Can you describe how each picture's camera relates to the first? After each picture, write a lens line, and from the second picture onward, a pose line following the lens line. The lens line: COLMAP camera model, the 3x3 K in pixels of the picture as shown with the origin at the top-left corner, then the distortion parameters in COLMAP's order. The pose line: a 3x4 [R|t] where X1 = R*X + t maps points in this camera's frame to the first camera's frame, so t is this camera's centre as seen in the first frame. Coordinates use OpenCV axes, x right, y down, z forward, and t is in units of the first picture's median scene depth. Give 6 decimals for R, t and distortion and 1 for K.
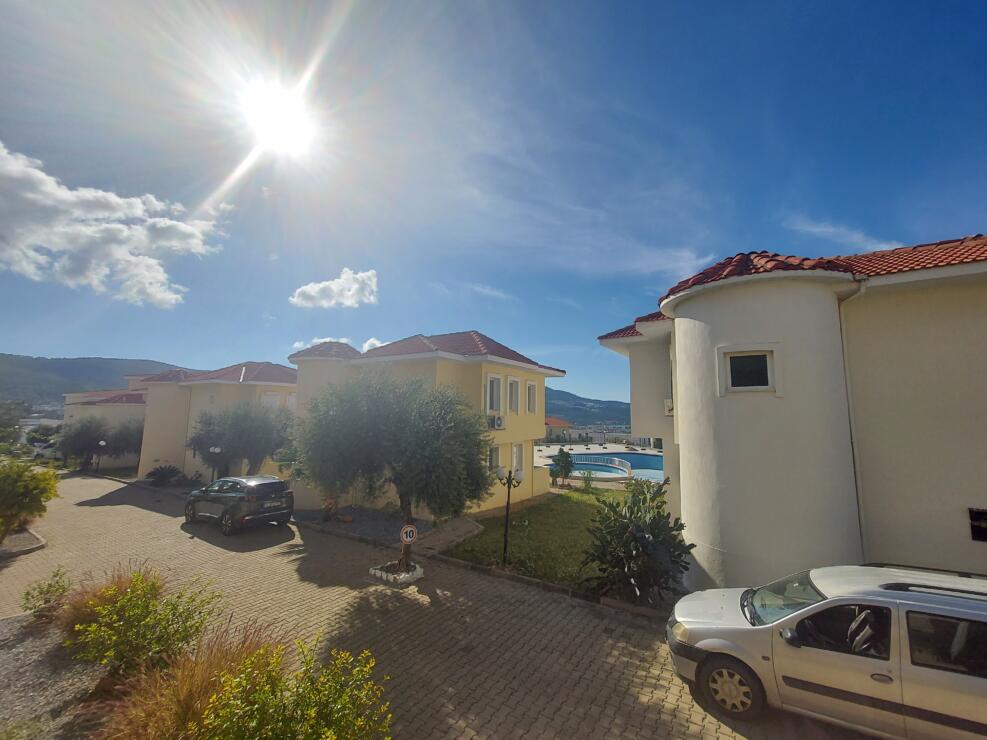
lens RADIAL K [[391.3, 0, 493.5], [0, 391.3, 370.0], [0, 0, 1]] dist [0.012677, -0.000136]
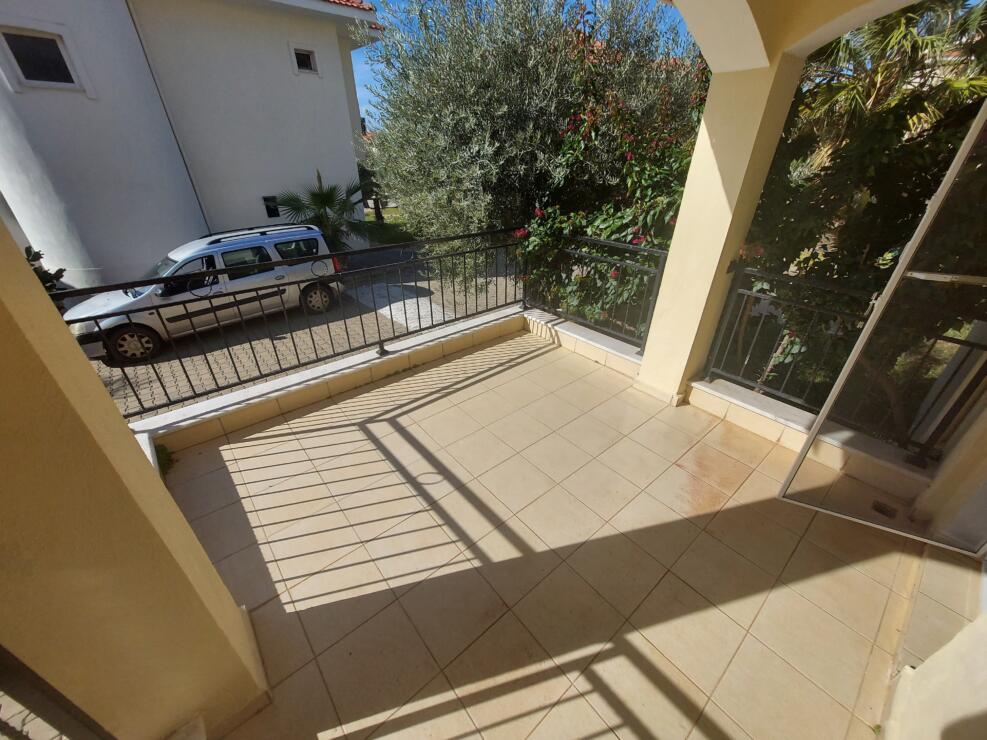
lens RADIAL K [[391.3, 0, 493.5], [0, 391.3, 370.0], [0, 0, 1]] dist [0.012677, -0.000136]
pose [[0.270694, -0.489062, 0.829182, -0.245425], [-0.104106, 0.841417, 0.530264, 0.010953], [-0.957020, -0.229862, 0.176853, -0.450413]]
